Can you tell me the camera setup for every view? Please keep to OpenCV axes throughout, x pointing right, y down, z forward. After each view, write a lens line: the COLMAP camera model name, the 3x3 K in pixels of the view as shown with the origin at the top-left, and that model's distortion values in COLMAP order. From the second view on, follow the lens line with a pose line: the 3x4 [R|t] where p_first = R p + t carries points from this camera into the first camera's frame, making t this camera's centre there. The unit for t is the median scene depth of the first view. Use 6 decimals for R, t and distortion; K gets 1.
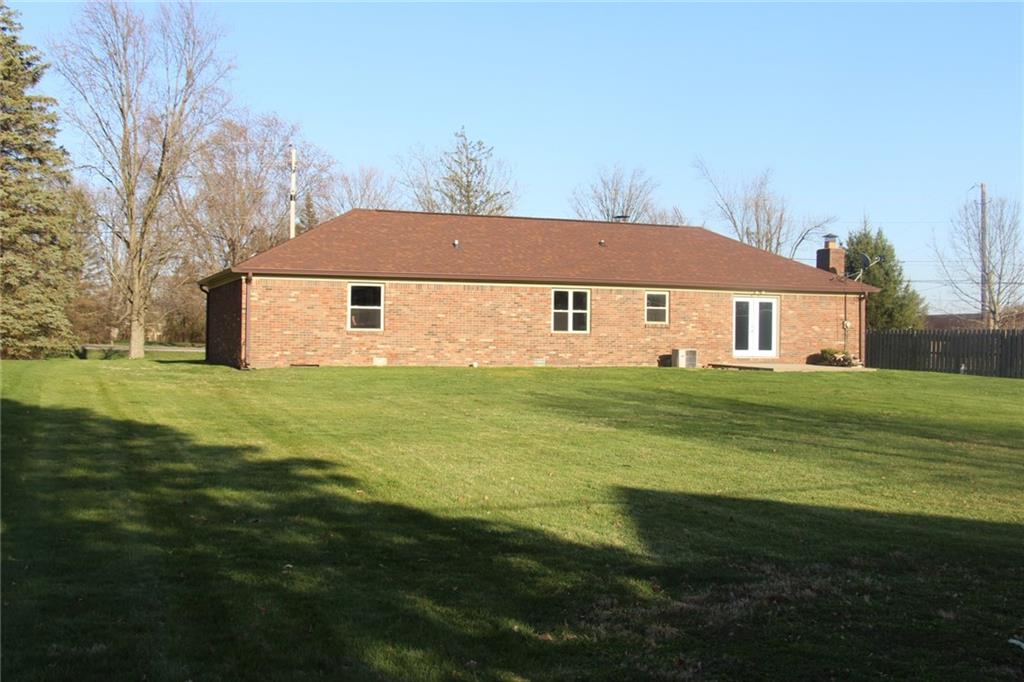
lens RADIAL K [[1167.4, 0, 510.4], [0, 1167.4, 315.3], [0, 0, 1]] dist [-0.021443, -0.011407]
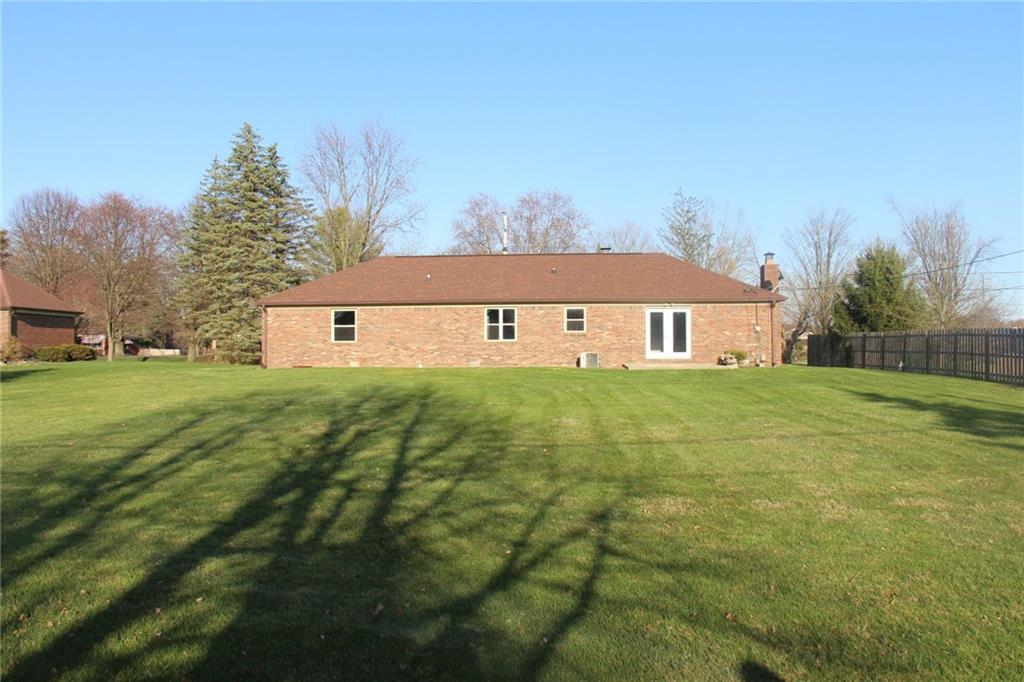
lens RADIAL K [[838.6, 0, 508.1], [0, 838.6, 329.8], [0, 0, 1]] dist [-0.175898, 0.157138]
pose [[0.897105, -0.025055, -0.441106, 0.471648], [0.024442, 0.999676, -0.007072, 0.009325], [0.441140, -0.004437, 0.897427, 0.163331]]
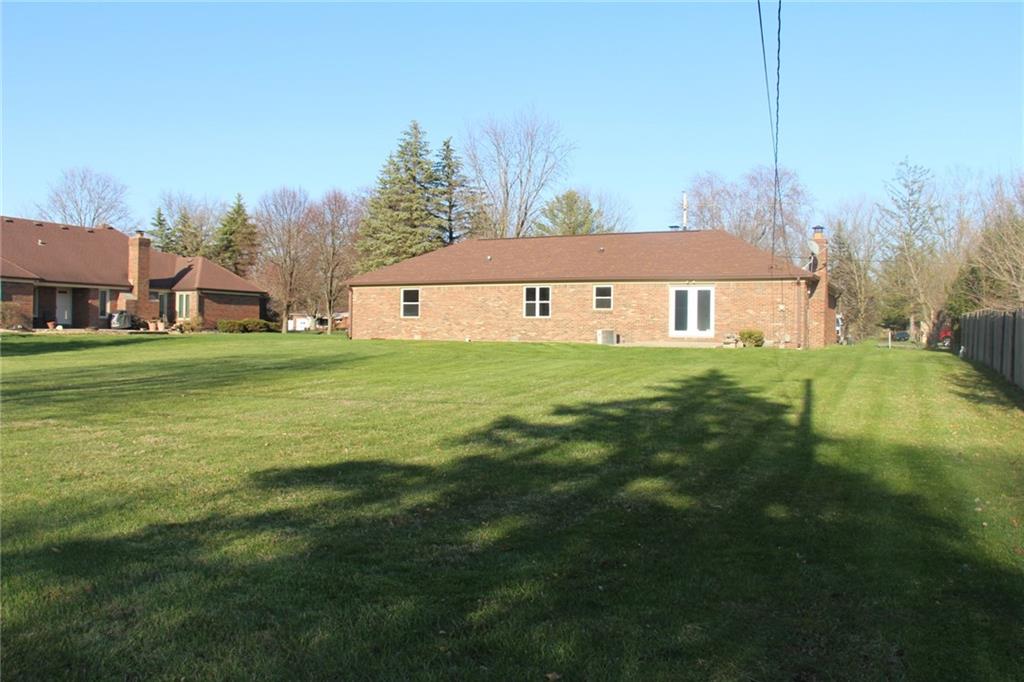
lens RADIAL K [[838.6, 0, 508.1], [0, 838.6, 329.8], [0, 0, 1]] dist [-0.175898, 0.157138]
pose [[0.658261, -0.003250, -0.752783, 0.773010], [0.013565, 0.999880, 0.007546, 0.021413], [0.752667, -0.015179, 0.658226, 0.322820]]
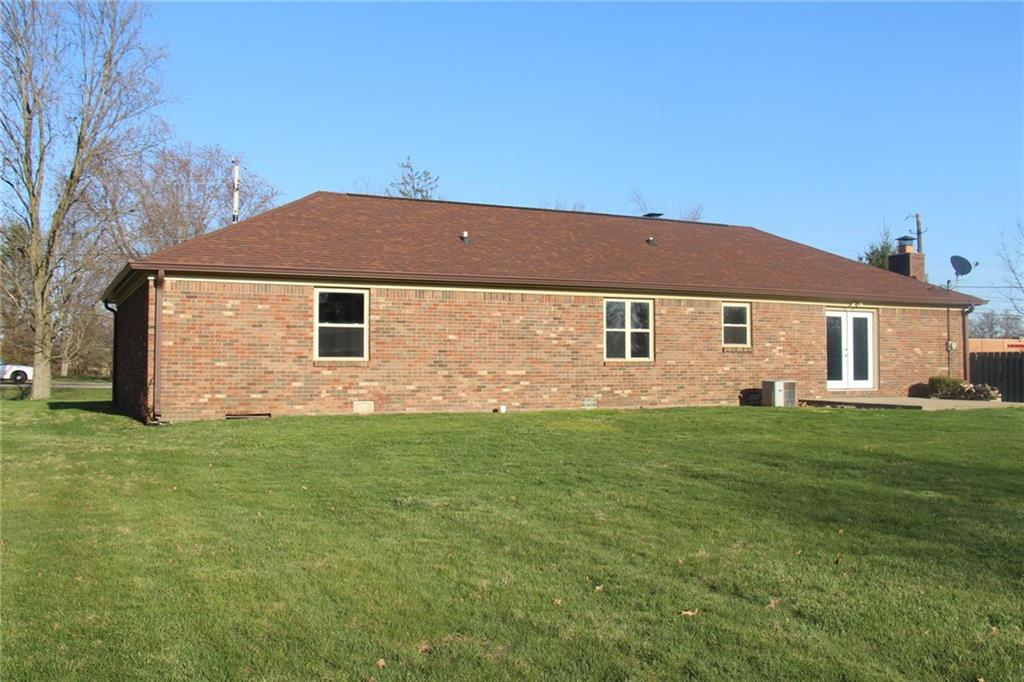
lens RADIAL K [[989.7, 0, 516.8], [0, 989.7, 313.9], [0, 0, 1]] dist [-0.131207, 0.223296]
pose [[0.995634, -0.007647, 0.093030, -0.071961], [0.011002, 0.999305, -0.035611, 0.007302], [-0.092693, 0.036479, 0.995026, 0.407207]]
